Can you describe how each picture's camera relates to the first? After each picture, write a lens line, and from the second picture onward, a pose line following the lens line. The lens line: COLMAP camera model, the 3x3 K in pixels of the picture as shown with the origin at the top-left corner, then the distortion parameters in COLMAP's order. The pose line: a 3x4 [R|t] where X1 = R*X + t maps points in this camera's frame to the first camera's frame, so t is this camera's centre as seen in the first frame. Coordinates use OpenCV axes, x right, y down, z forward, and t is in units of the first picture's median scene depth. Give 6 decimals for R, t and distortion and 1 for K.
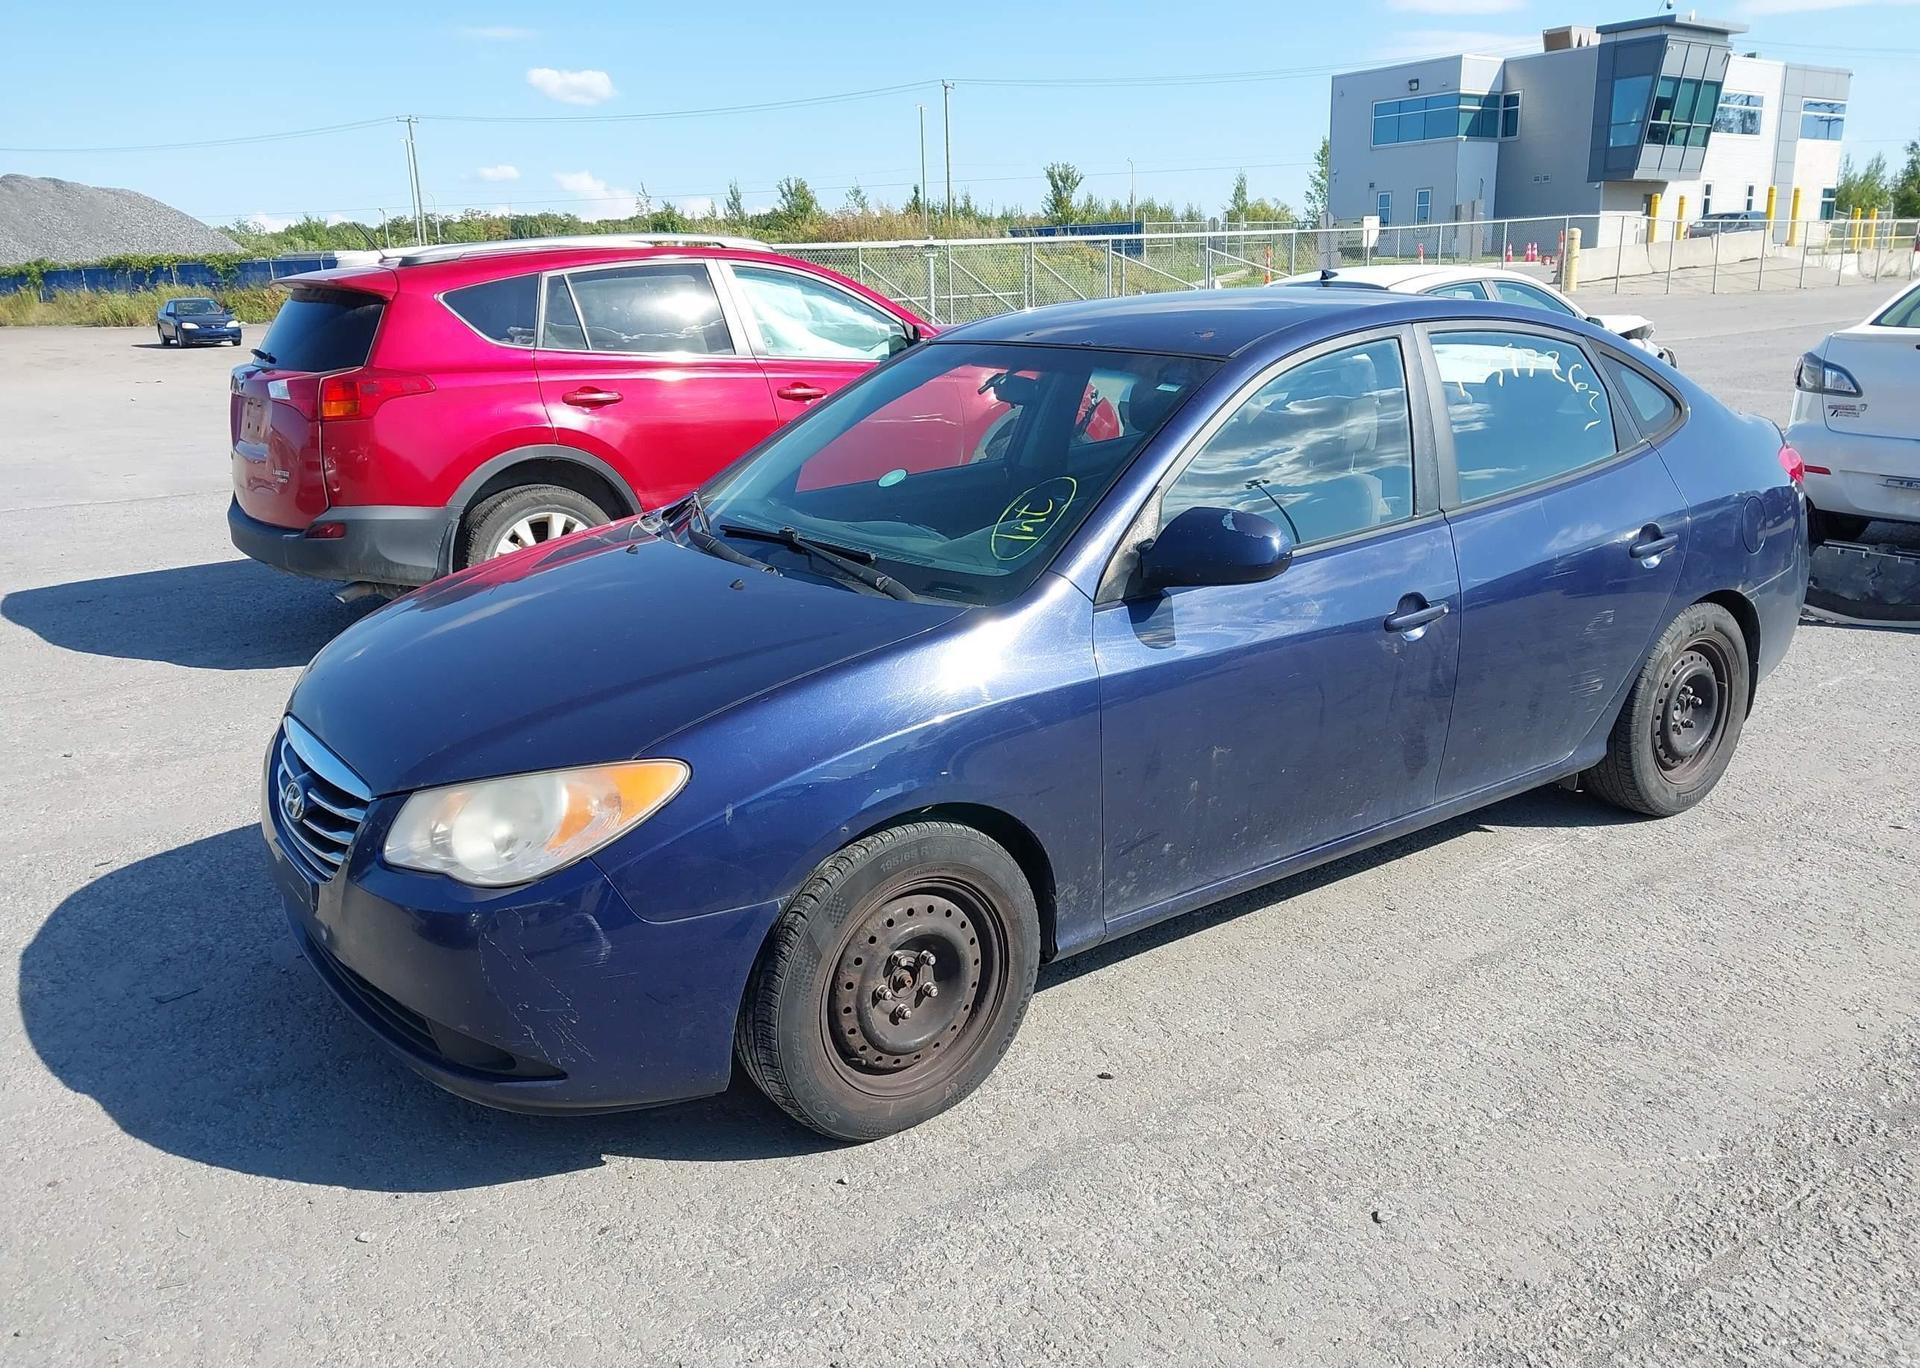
lens RADIAL K [[1531.0, 0, 970.6], [0, 1531.0, 695.2], [0, 0, 1]] dist [0.018465, -0.028382]
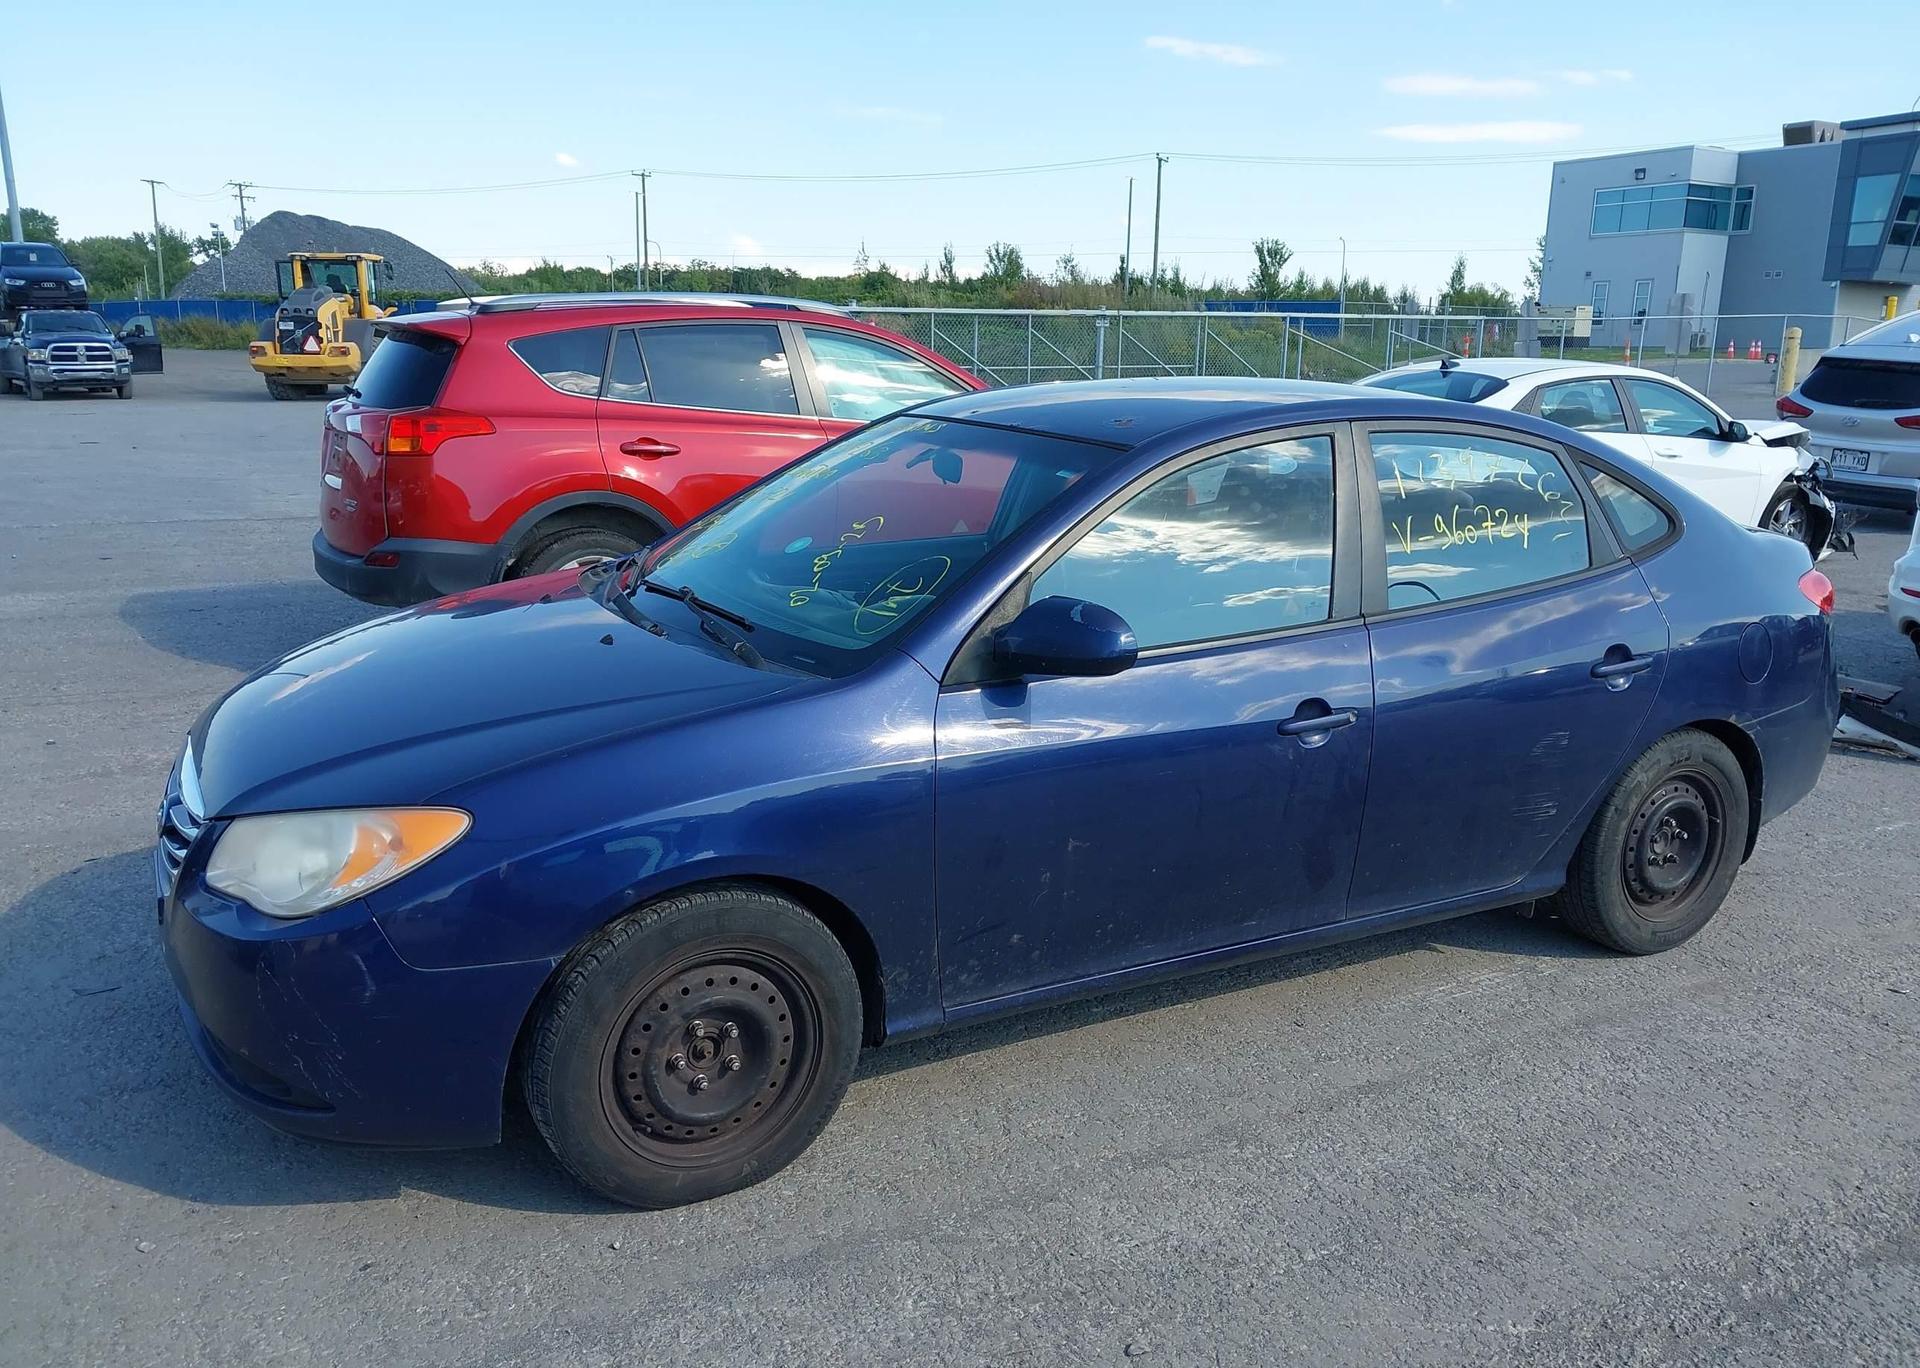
lens RADIAL K [[1531.0, 0, 968.6], [0, 1531.0, 698.1], [0, 0, 1]] dist [0.018465, -0.028382]
pose [[0.990159, 0.074961, -0.118180, 0.178631], [-0.079445, 0.996270, -0.033684, -0.016271], [0.115215, 0.042742, 0.992421, 0.019425]]
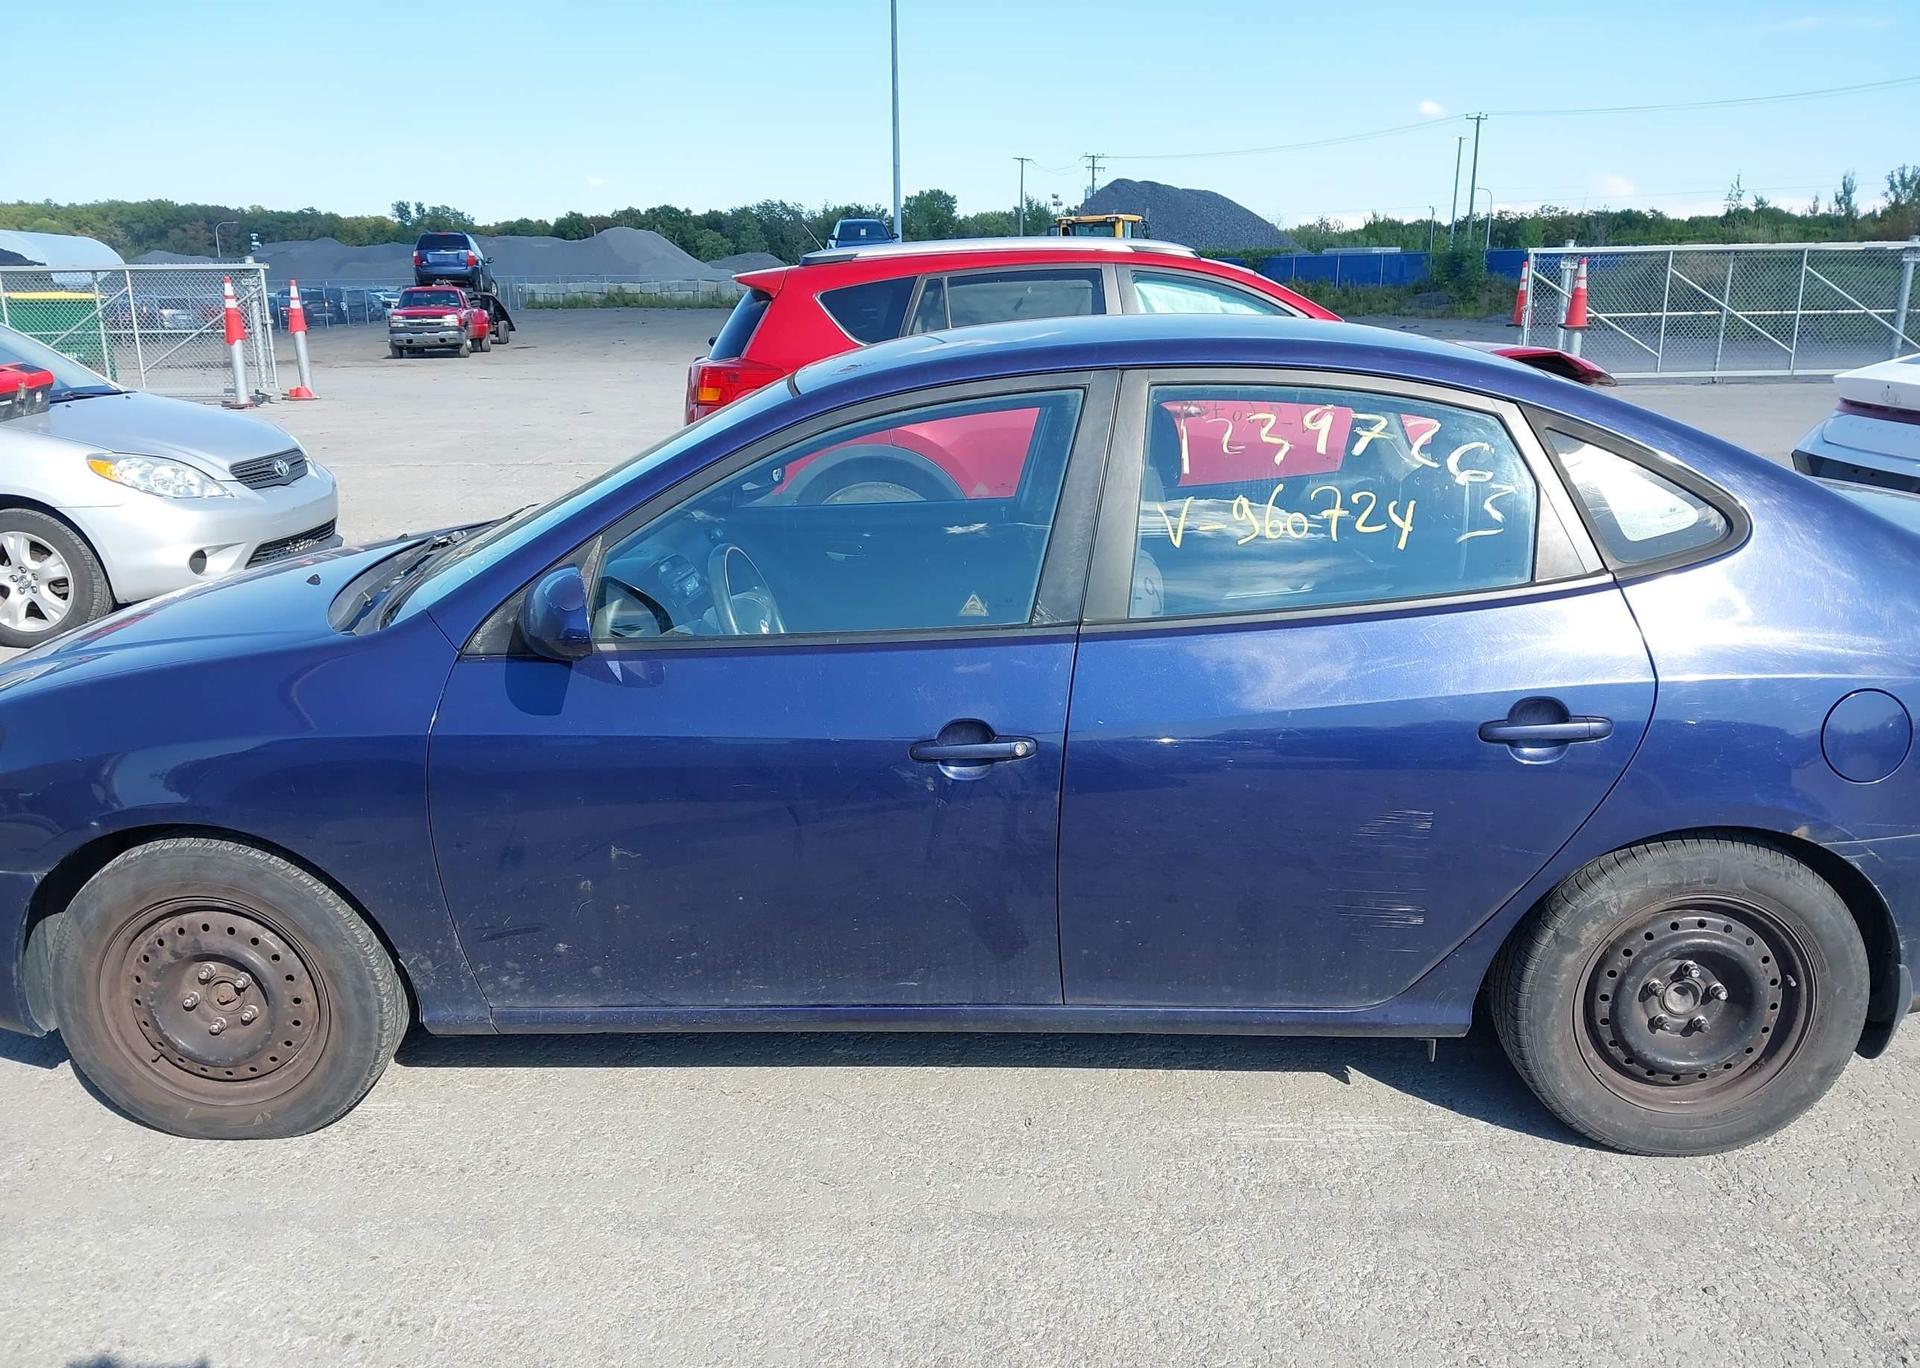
lens RADIAL K [[1531.0, 0, 945.9], [0, 1531.0, 723.4], [0, 0, 1]] dist [0.018465, -0.028382]
pose [[0.787789, 0.190607, -0.585711, 0.696696], [-0.179867, 0.980656, 0.077210, -0.117272], [0.589098, 0.044525, 0.806834, 0.367778]]
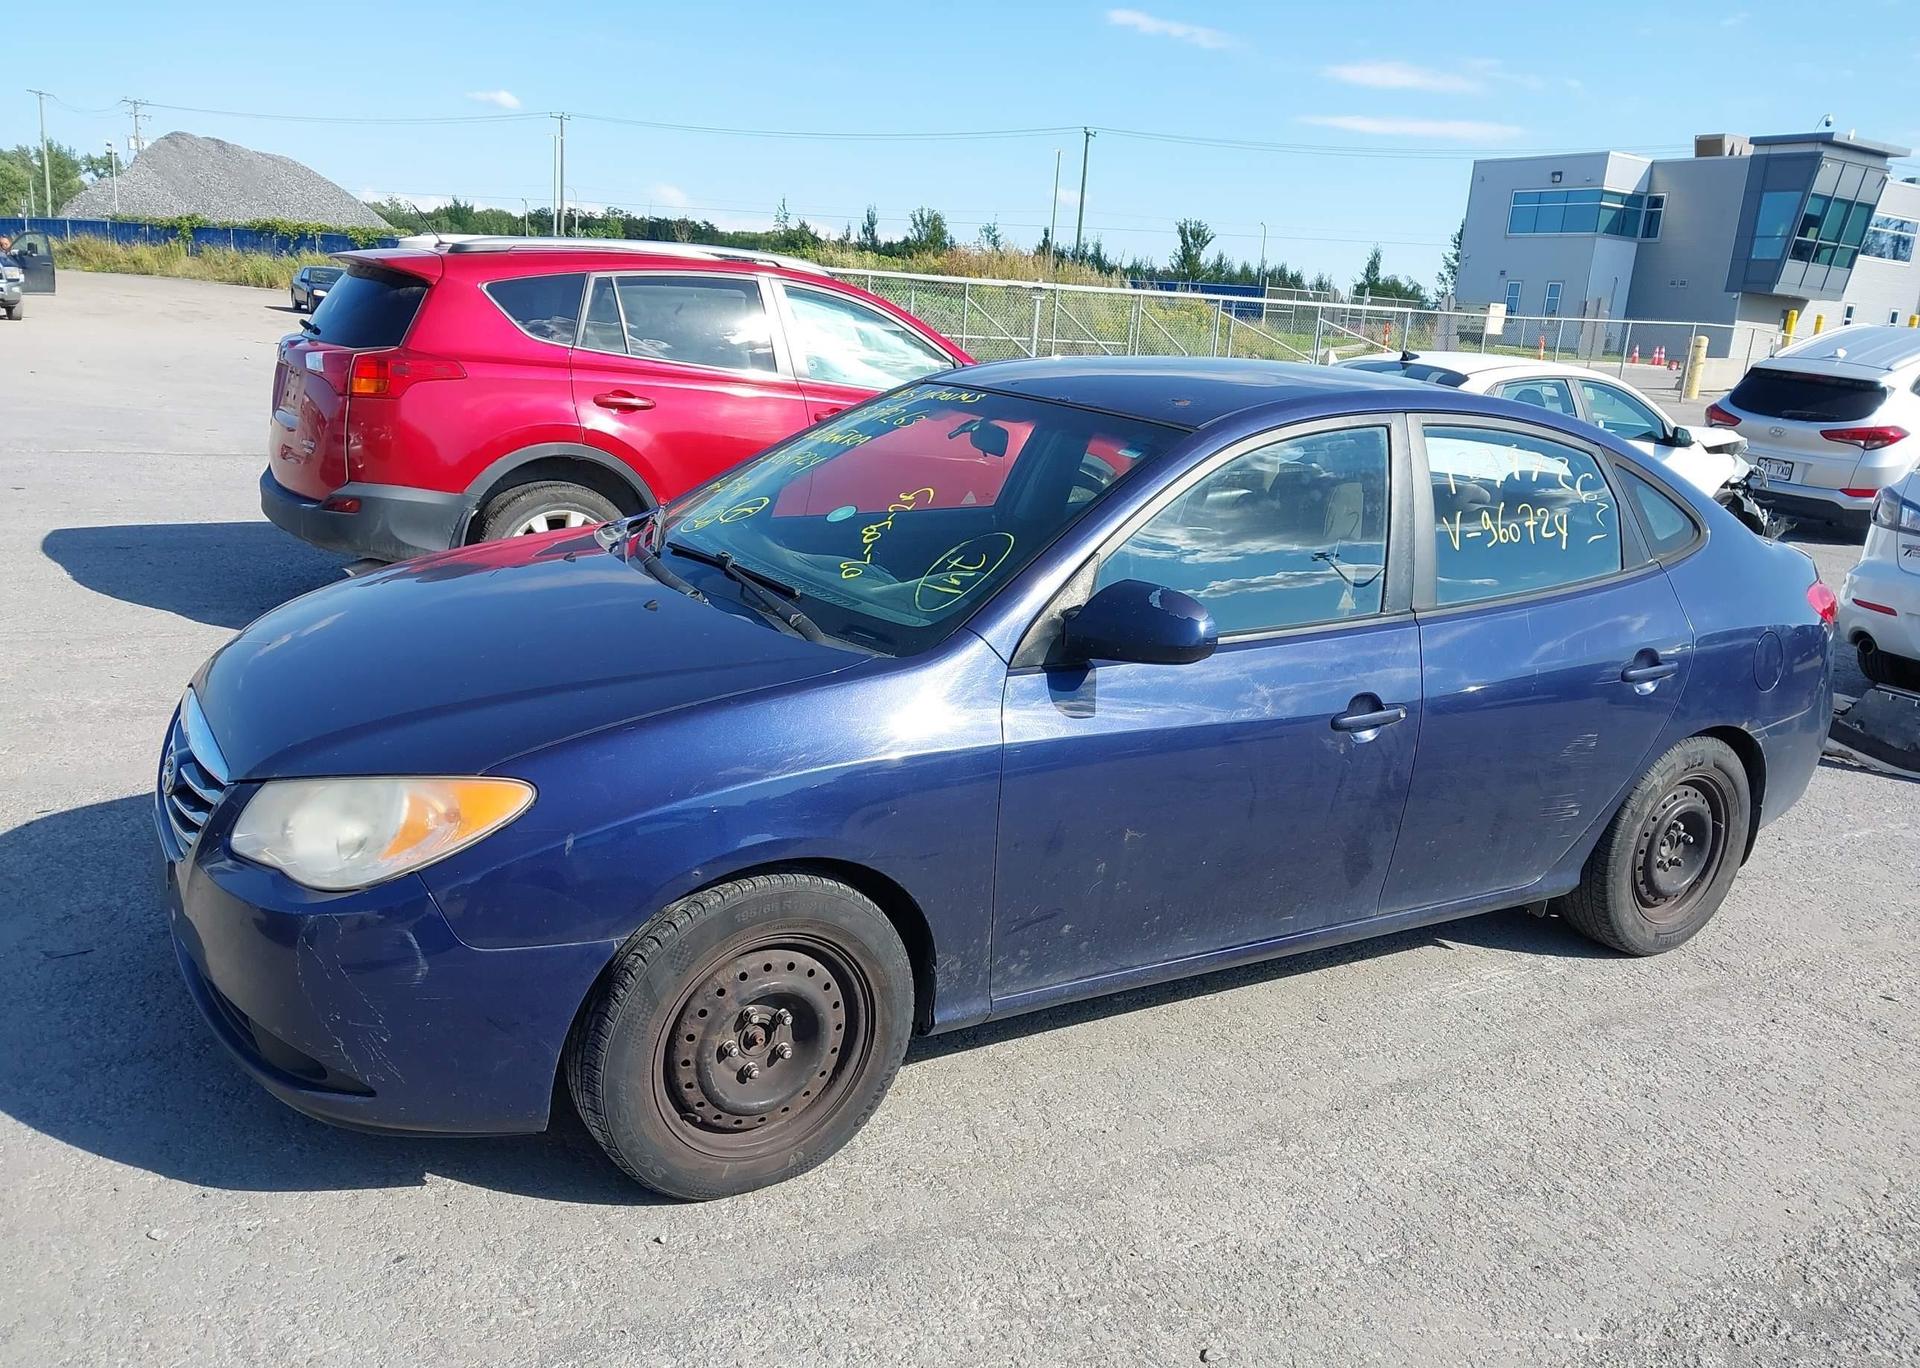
lens RADIAL K [[1531.0, 0, 971.5], [0, 1531.0, 700.8], [0, 0, 1]] dist [0.018465, -0.028382]
pose [[0.992126, 0.114142, -0.051543, 0.090588], [-0.115210, 0.993174, -0.018243, -0.015408], [0.049109, 0.024038, 0.998504, 0.038595]]
